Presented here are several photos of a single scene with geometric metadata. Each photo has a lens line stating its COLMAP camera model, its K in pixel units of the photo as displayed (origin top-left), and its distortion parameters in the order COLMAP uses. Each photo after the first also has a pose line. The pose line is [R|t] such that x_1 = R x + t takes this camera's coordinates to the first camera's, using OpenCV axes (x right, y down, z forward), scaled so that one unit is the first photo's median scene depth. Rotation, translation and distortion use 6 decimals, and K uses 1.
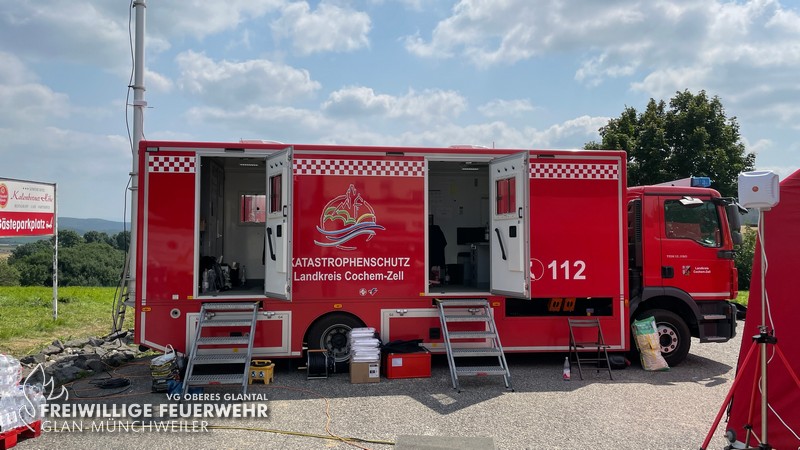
lens RADIAL K [[656.5, 0, 401.4], [0, 656.5, 219.3], [0, 0, 1]] dist [0.078005, -0.005807]
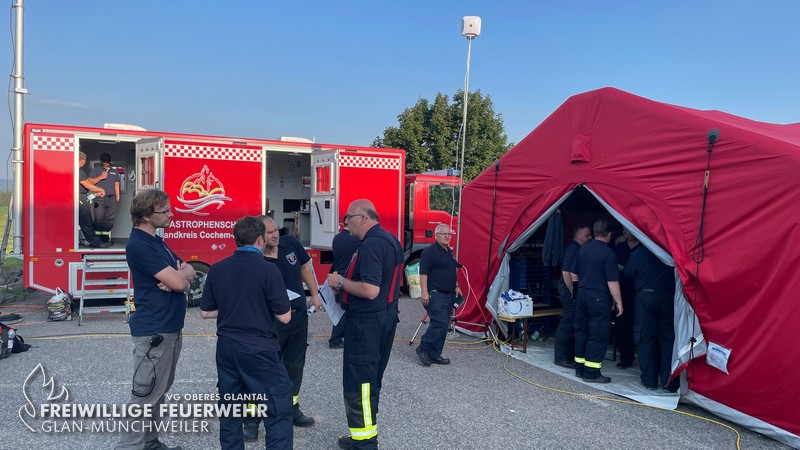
lens RADIAL K [[656.5, 0, 403.5], [0, 656.5, 226.3], [0, 0, 1]] dist [0.078005, -0.005807]
pose [[0.957145, 0.011354, 0.289387, -0.079513], [-0.028647, 0.998043, 0.055591, -0.016557], [-0.288189, -0.061498, 0.955597, -0.388704]]
